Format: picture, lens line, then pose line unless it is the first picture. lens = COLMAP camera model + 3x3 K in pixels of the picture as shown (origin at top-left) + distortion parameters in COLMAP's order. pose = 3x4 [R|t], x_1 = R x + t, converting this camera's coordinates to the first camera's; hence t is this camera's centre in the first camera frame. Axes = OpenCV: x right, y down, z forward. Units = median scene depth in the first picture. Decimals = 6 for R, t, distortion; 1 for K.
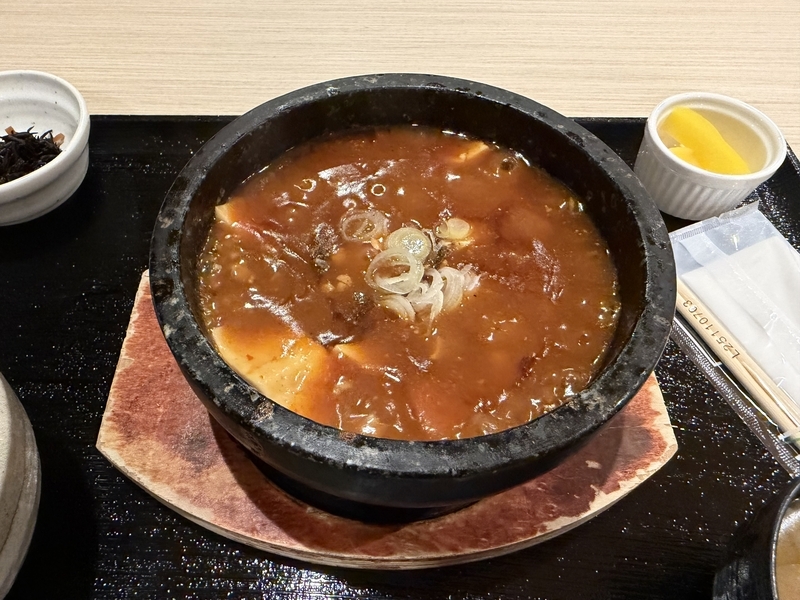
lens RADIAL K [[551.8, 0, 398.2], [0, 551.8, 300.1], [0, 0, 1]] dist [0.005535, -0.005650]
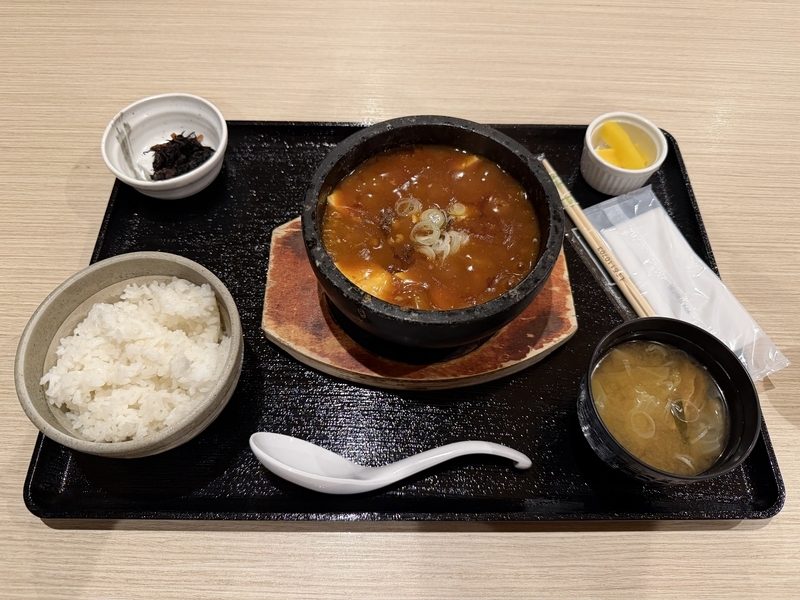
lens RADIAL K [[551.8, 0, 396.0], [0, 551.8, 312.3], [0, 0, 1]] dist [0.005535, -0.005650]
pose [[0.998516, 0.004071, -0.054307, -0.001833], [0.002710, 0.992252, 0.124210, -0.014129], [0.054392, -0.124172, 0.990769, -0.807049]]
